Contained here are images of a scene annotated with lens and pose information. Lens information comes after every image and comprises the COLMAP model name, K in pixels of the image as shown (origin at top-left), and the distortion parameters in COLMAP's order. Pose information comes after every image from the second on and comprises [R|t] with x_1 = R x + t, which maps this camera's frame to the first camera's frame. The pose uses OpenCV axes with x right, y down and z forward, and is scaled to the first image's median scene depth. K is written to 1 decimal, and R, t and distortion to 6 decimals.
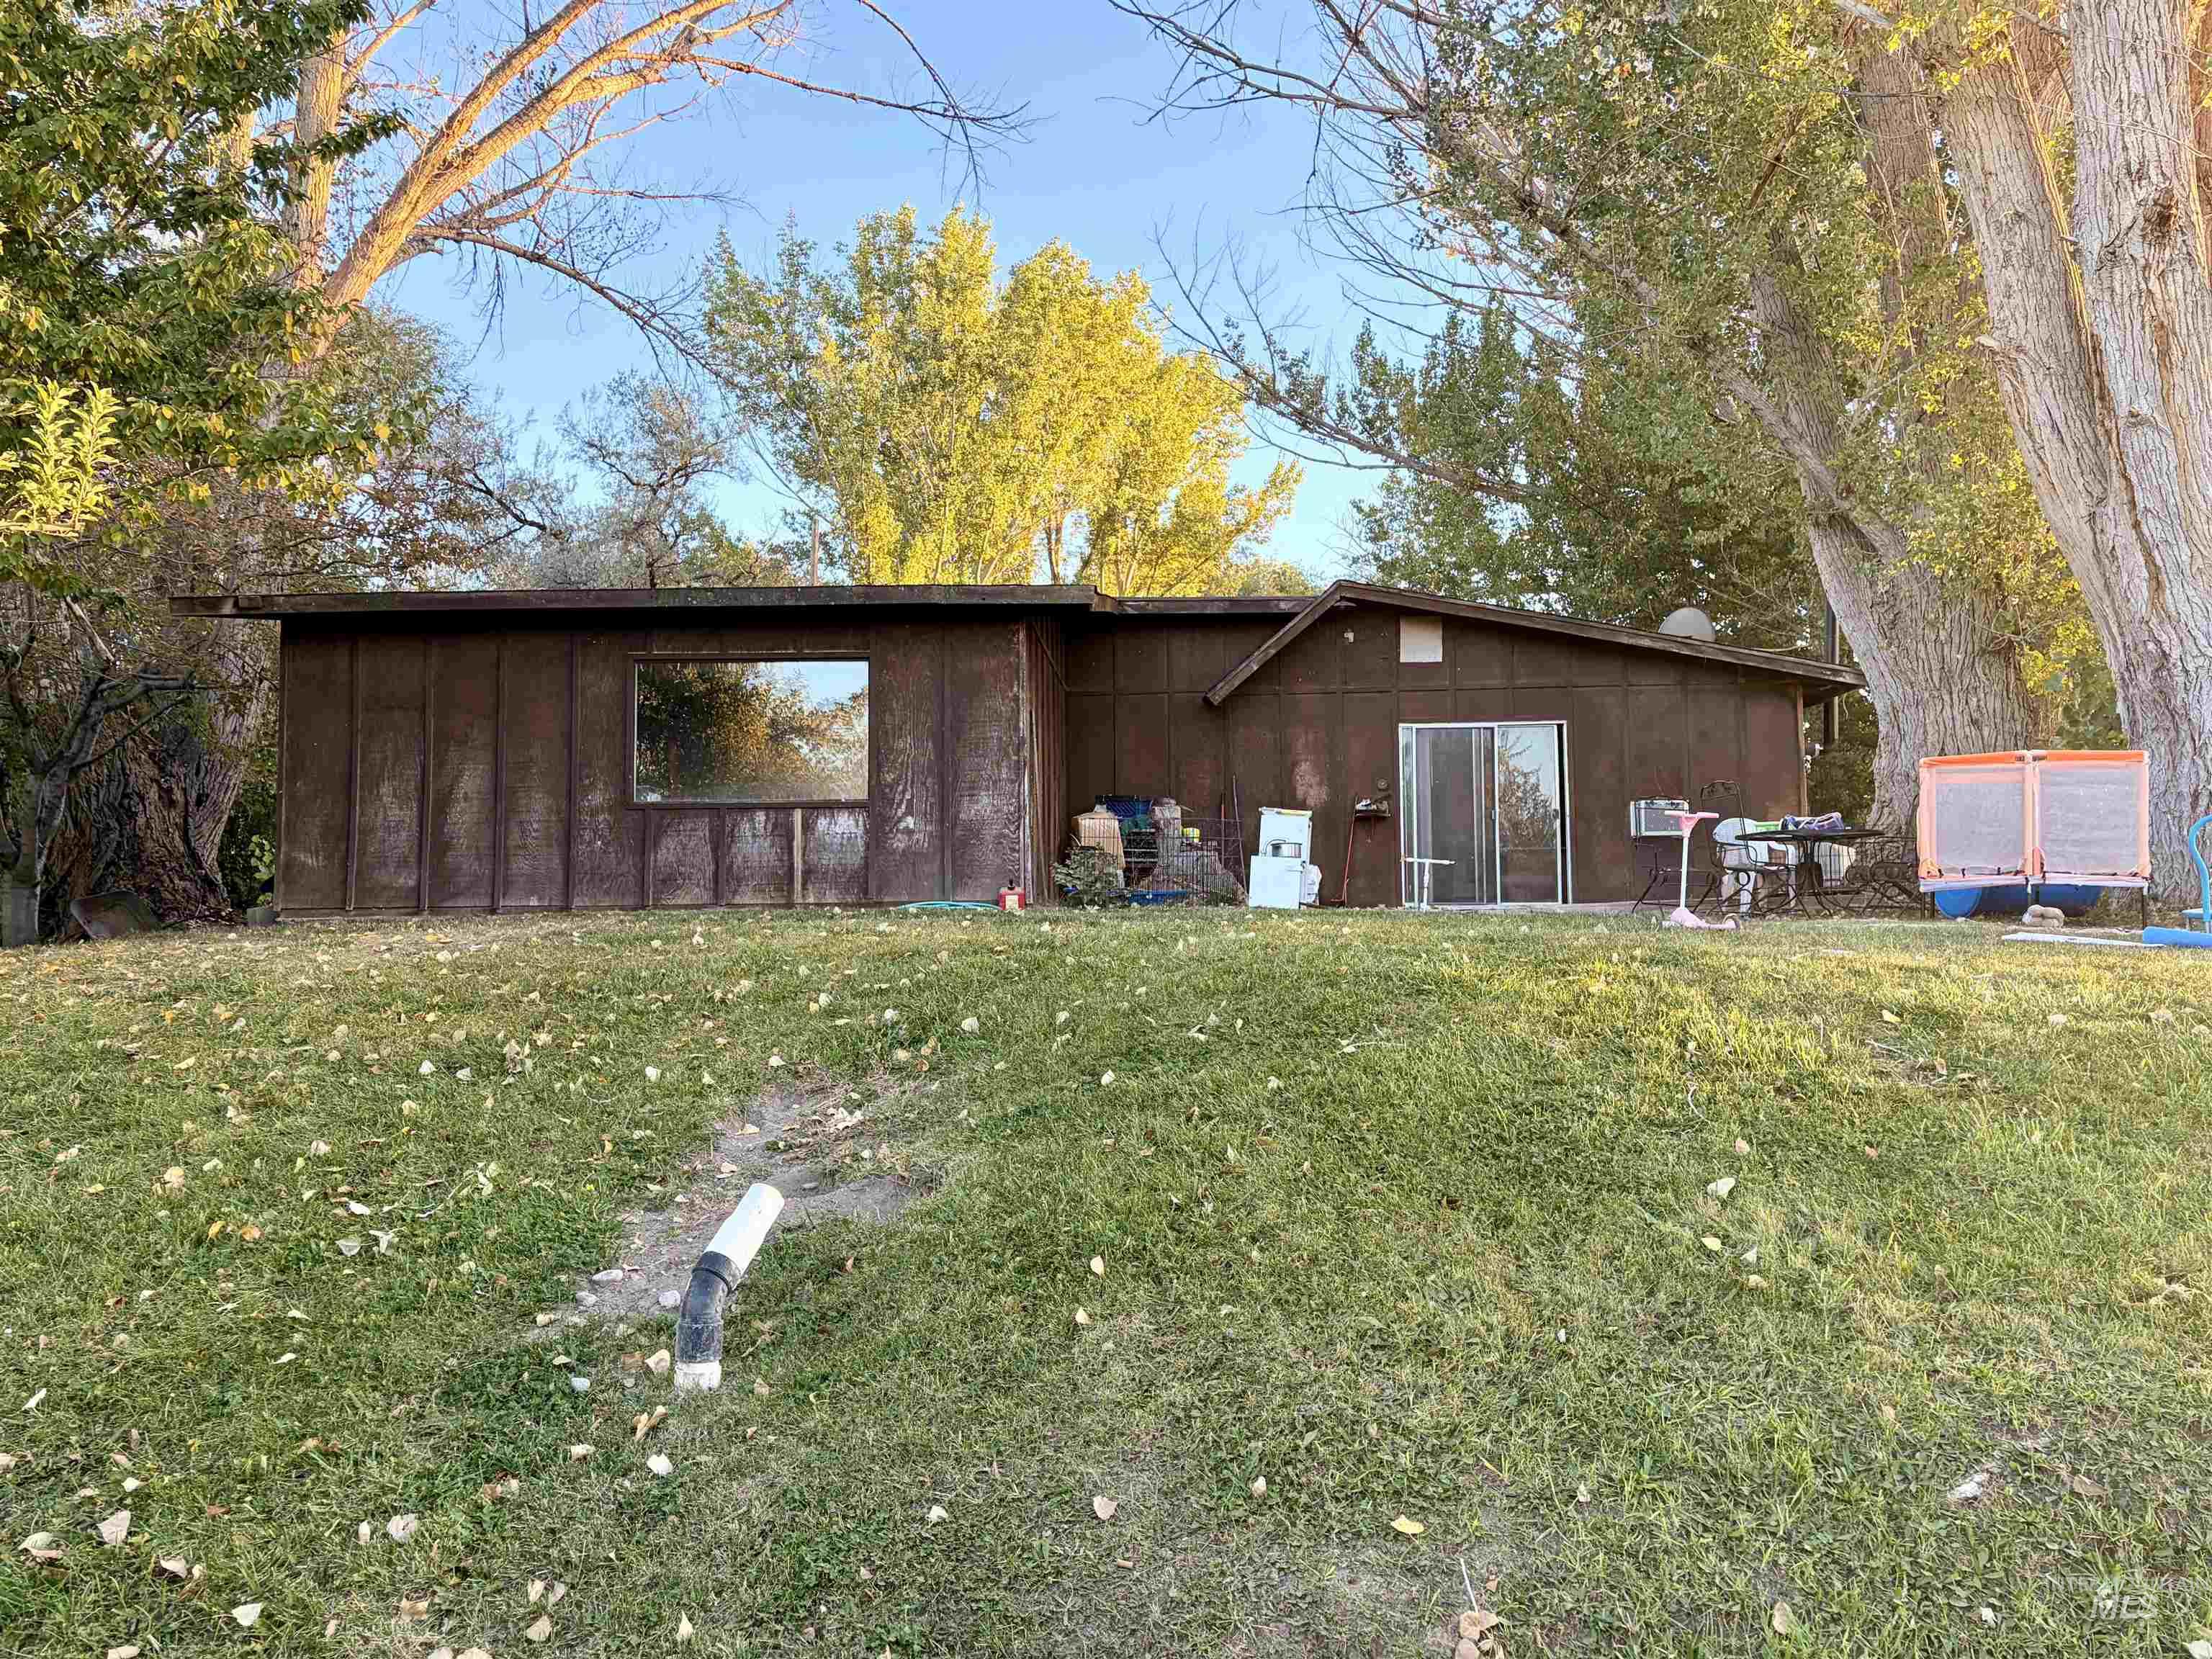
lens RADIAL K [[1675.3, 0, 1100.2], [0, 1675.3, 841.0], [0, 0, 1]] dist [0.065155, -0.067421]
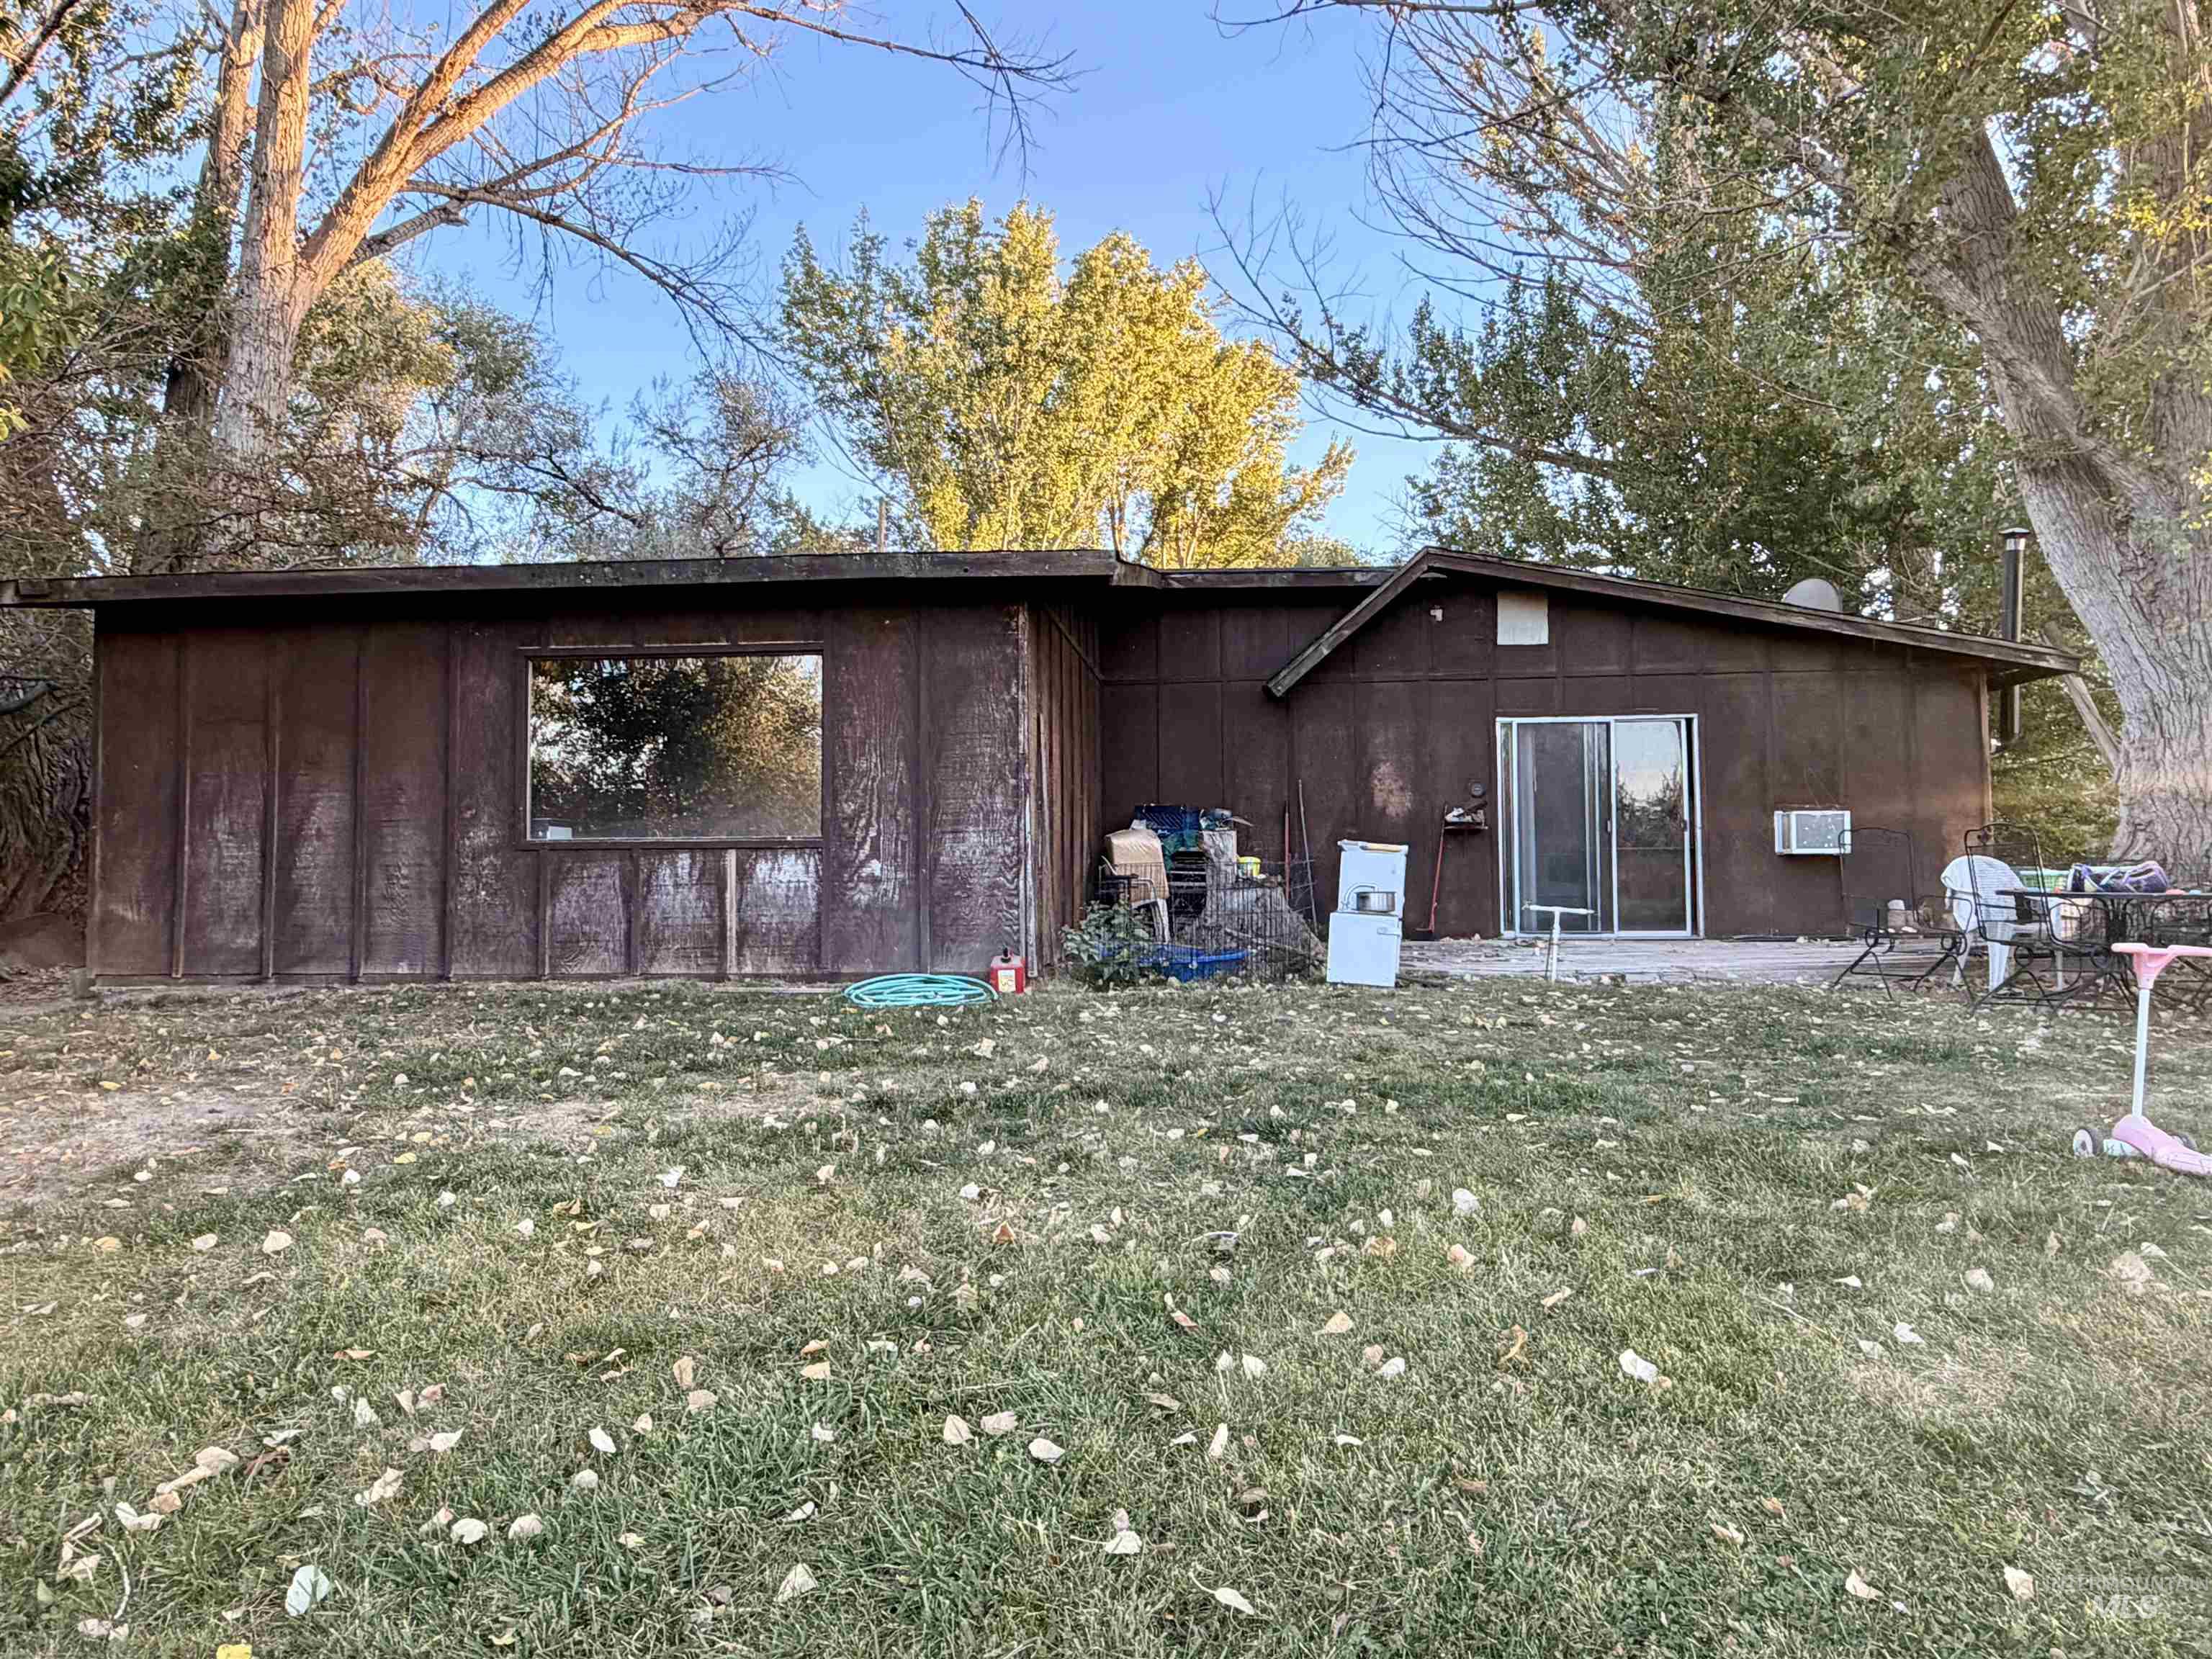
lens RADIAL K [[1470.1, 0, 1107.3], [0, 1470.1, 826.8], [0, 0, 1]] dist [-0.008558, 0.009447]
pose [[0.999108, -0.002535, -0.042141, 0.011574], [0.003579, 0.999688, 0.024717, -0.028012], [0.042065, -0.024846, 0.998806, 0.210031]]
